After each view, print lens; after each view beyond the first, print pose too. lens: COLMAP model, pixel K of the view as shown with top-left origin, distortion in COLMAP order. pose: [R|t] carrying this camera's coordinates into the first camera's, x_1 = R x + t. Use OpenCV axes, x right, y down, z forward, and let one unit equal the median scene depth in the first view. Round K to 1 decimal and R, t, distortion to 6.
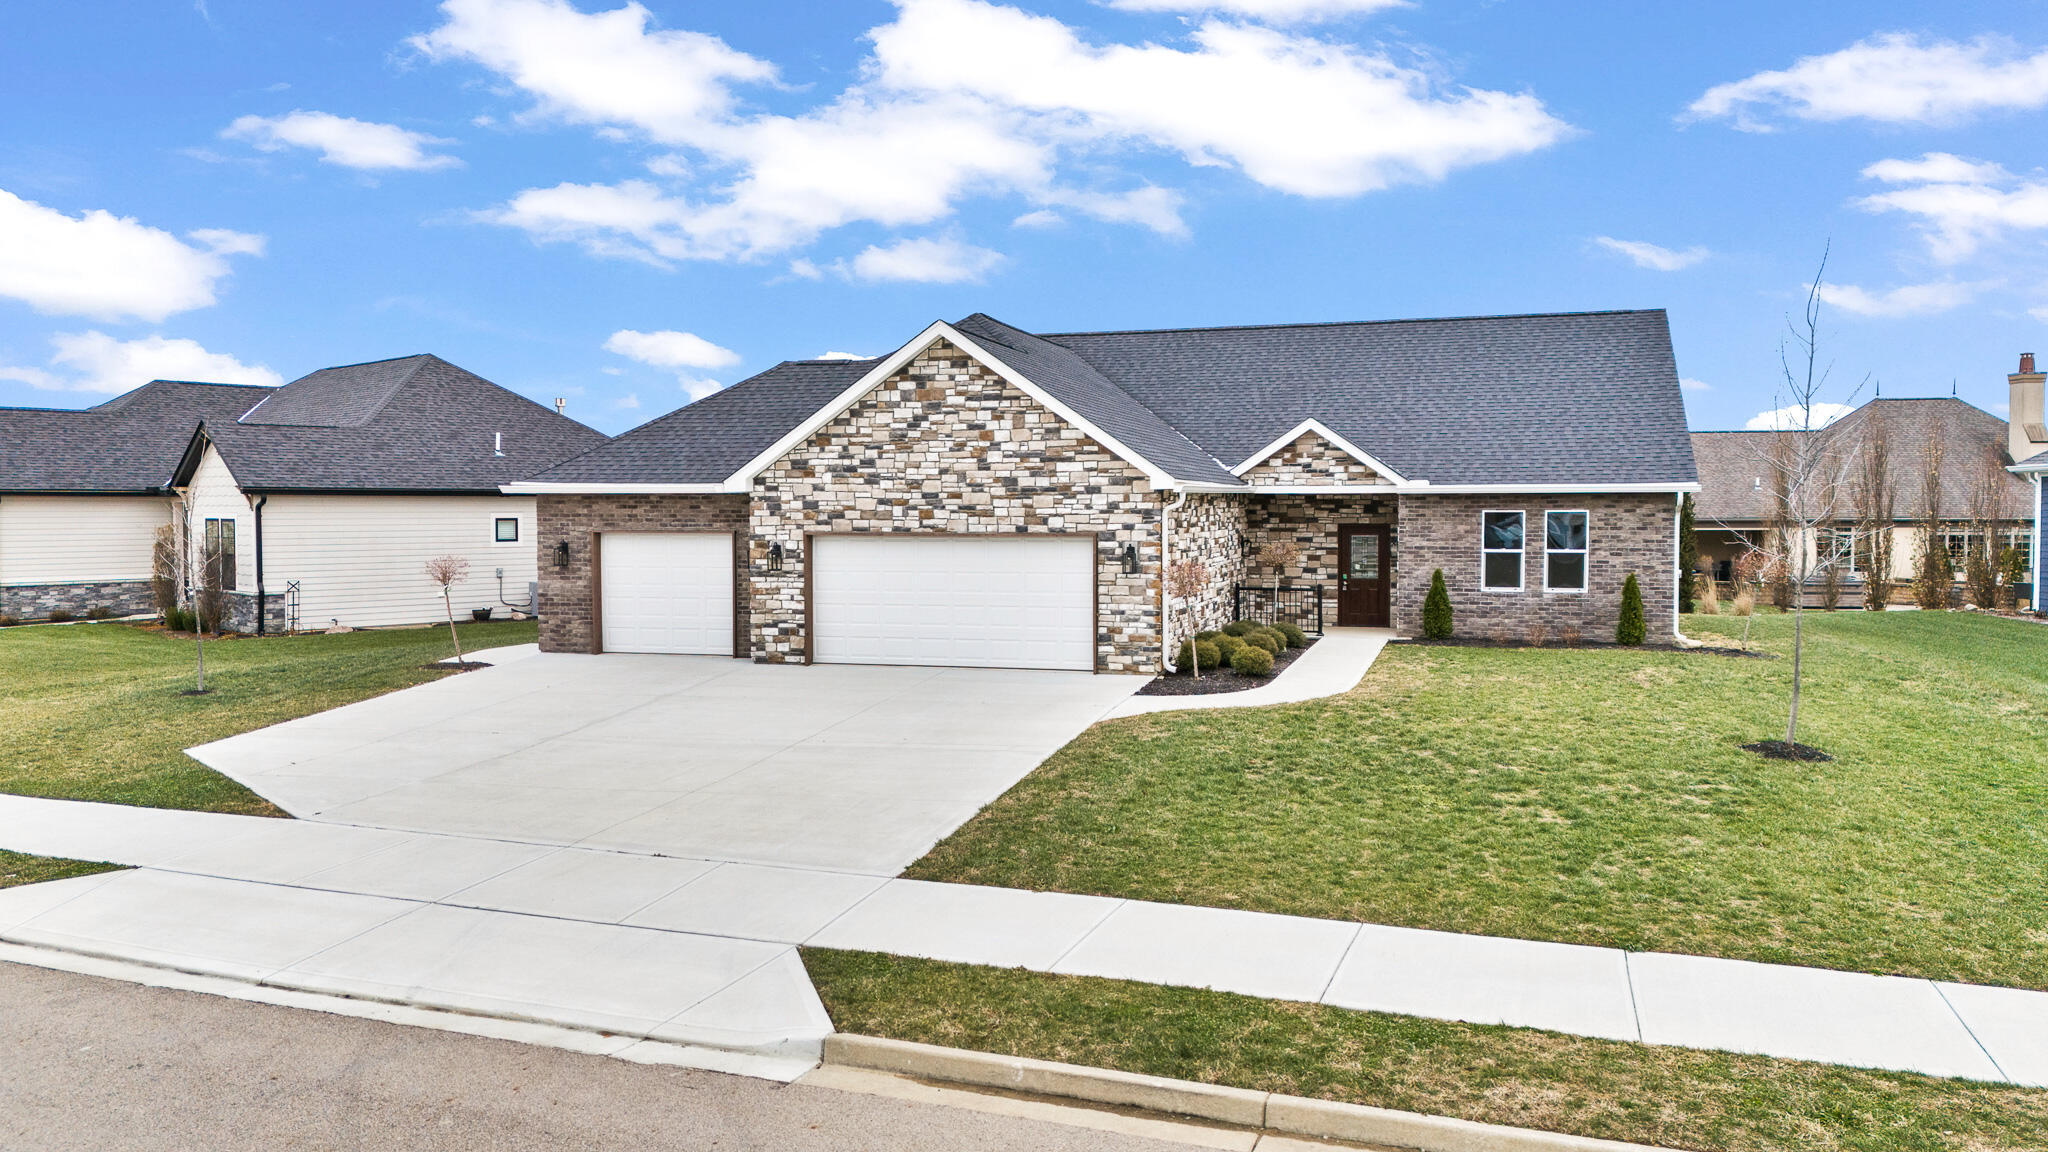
lens RADIAL K [[1510.6, 0, 1021.0], [0, 1510.6, 551.4], [0, 0, 1]] dist [0.102597, -0.108412]
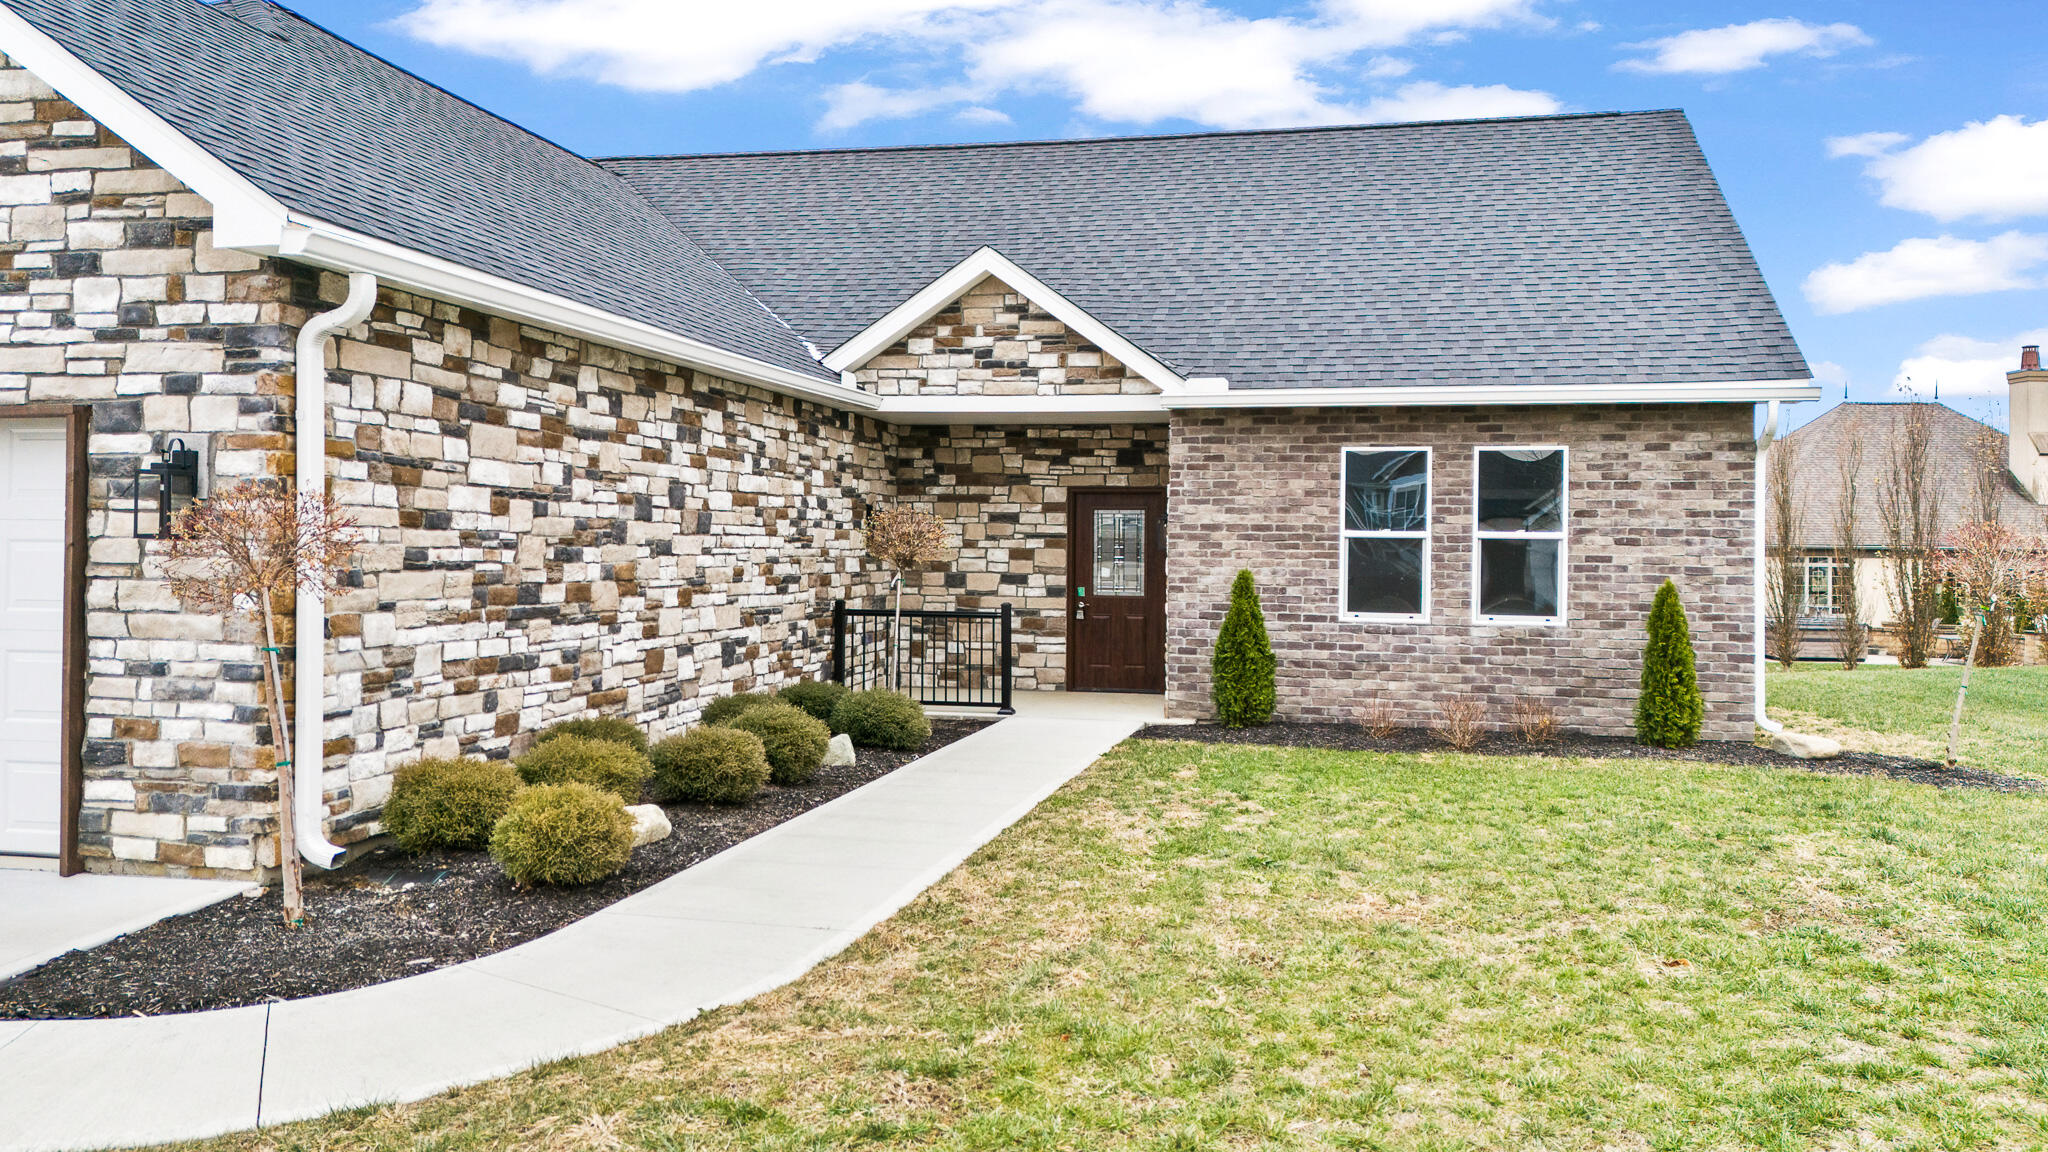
lens RADIAL K [[1550.4, 0, 1023.0], [0, 1550.4, 531.3], [0, 0, 1]] dist [0.111633, -0.112575]
pose [[0.997270, 0.014733, 0.072360, 0.205483], [-0.011891, 0.999147, -0.039555, 0.022408], [-0.072881, 0.038587, 0.996594, 0.639235]]
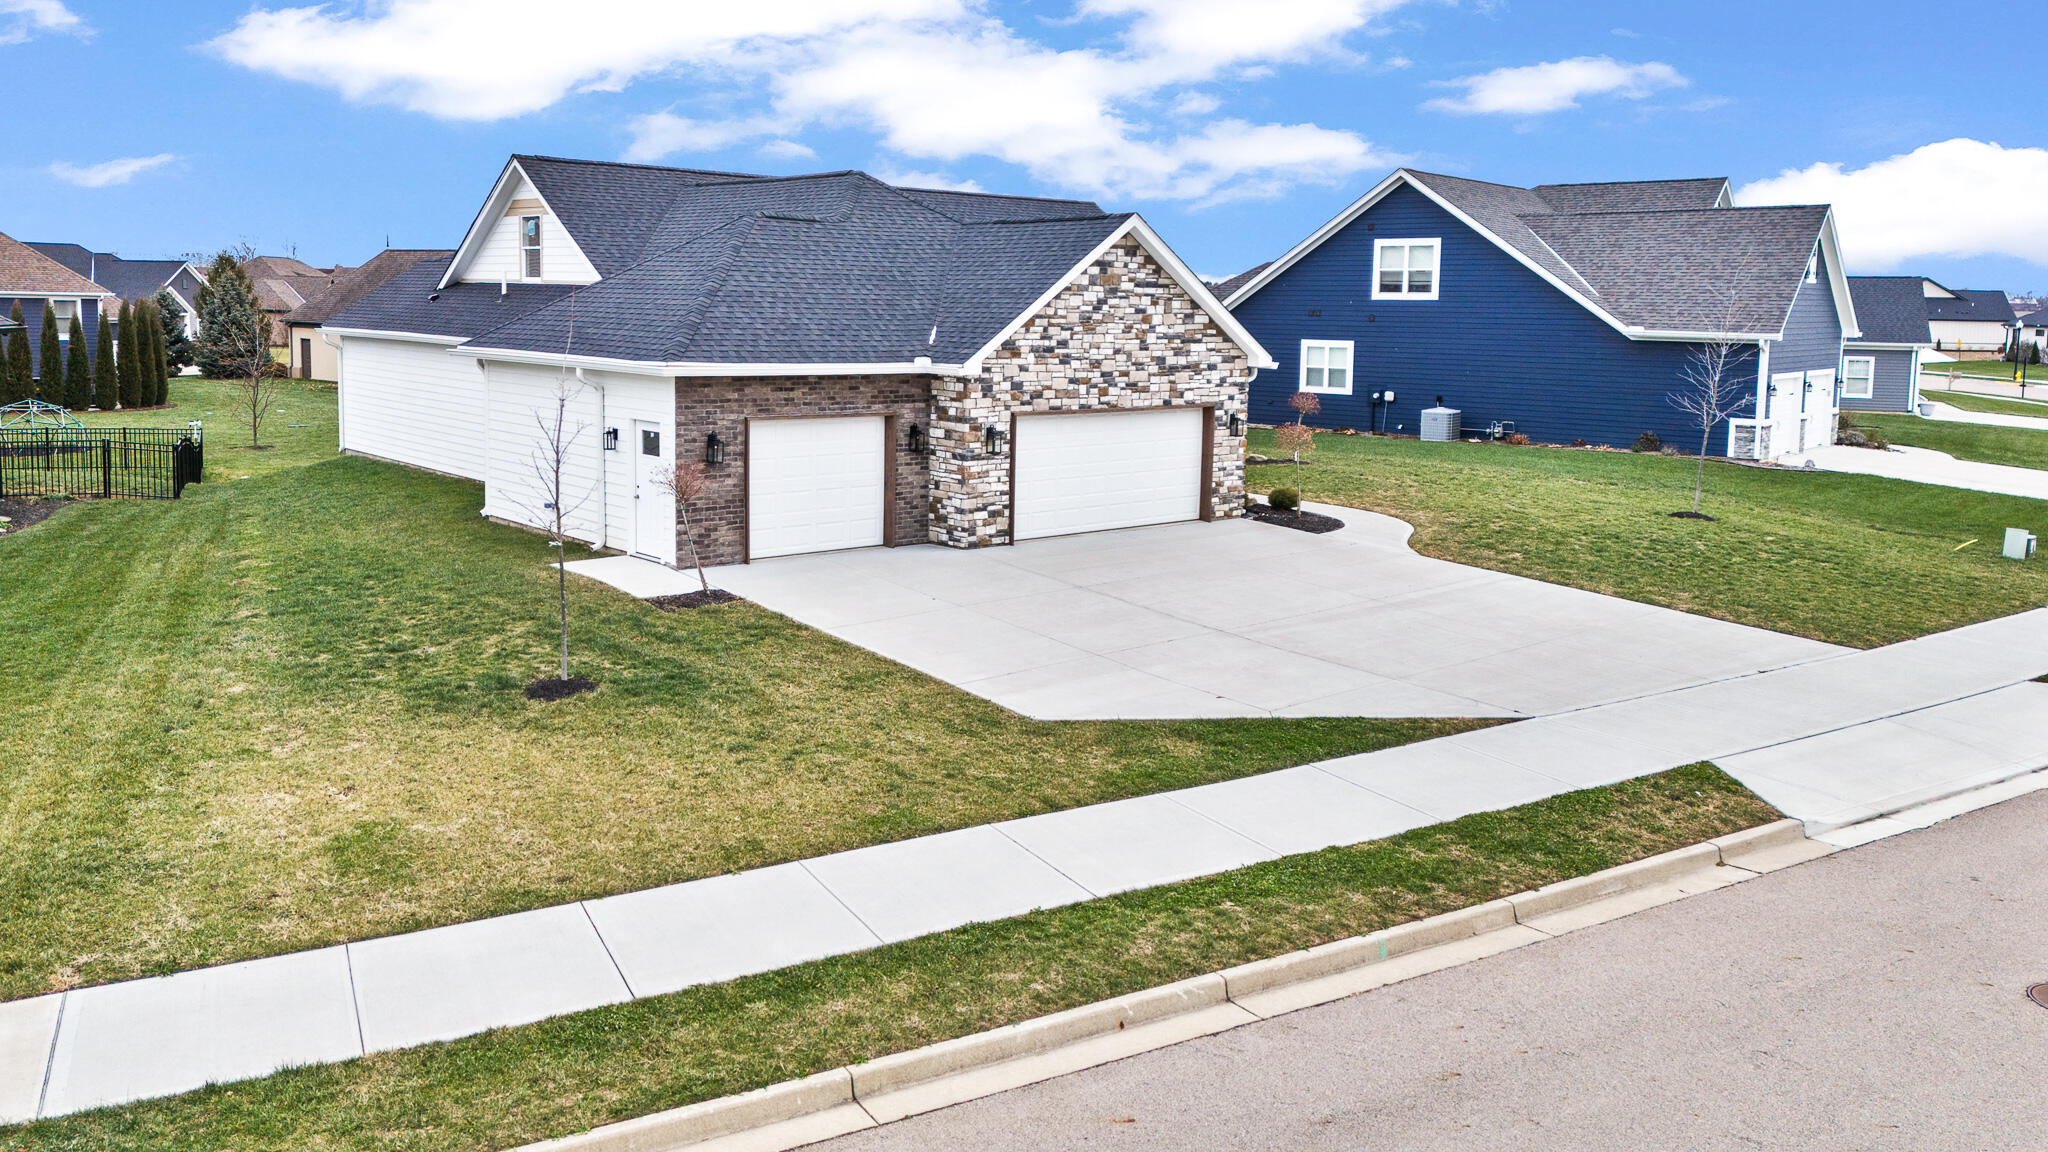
lens RADIAL K [[1551.1, 0, 968.7], [0, 1551.1, 489.8], [0, 0, 1]] dist [0.079960, -0.114192]
pose [[0.556778, -0.090415, 0.825726, -1.021291], [0.009491, 0.994686, 0.102517, -0.068434], [-0.830607, -0.049242, 0.554678, 0.458304]]
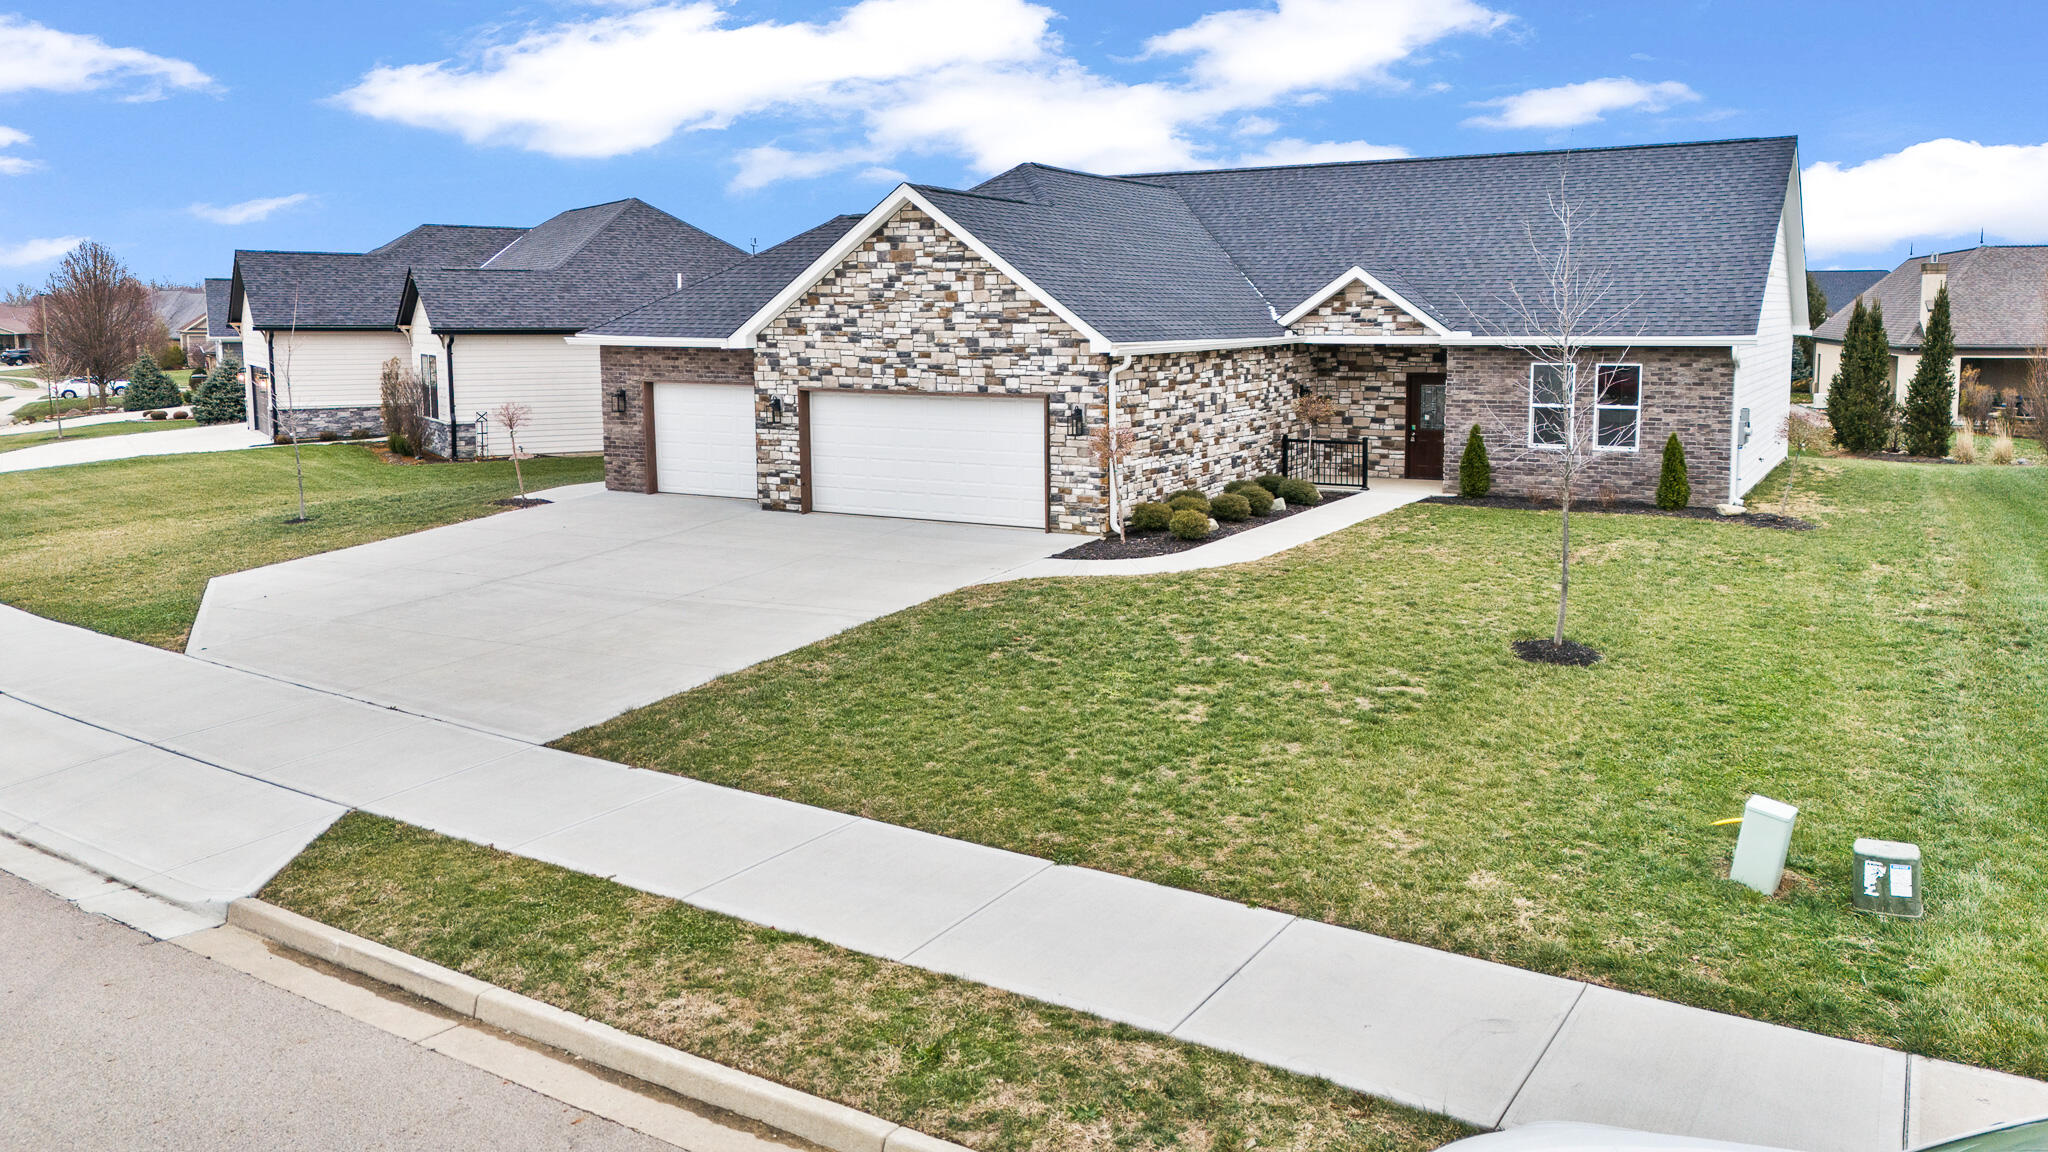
lens RADIAL K [[1498.1, 0, 1077.3], [0, 1498.1, 512.2], [0, 0, 1]] dist [0.076623, -0.102121]
pose [[0.978254, 0.027117, -0.205633, 0.265754], [-0.006043, 0.994723, 0.102423, -0.035053], [0.207325, -0.098953, 0.973255, 0.016383]]
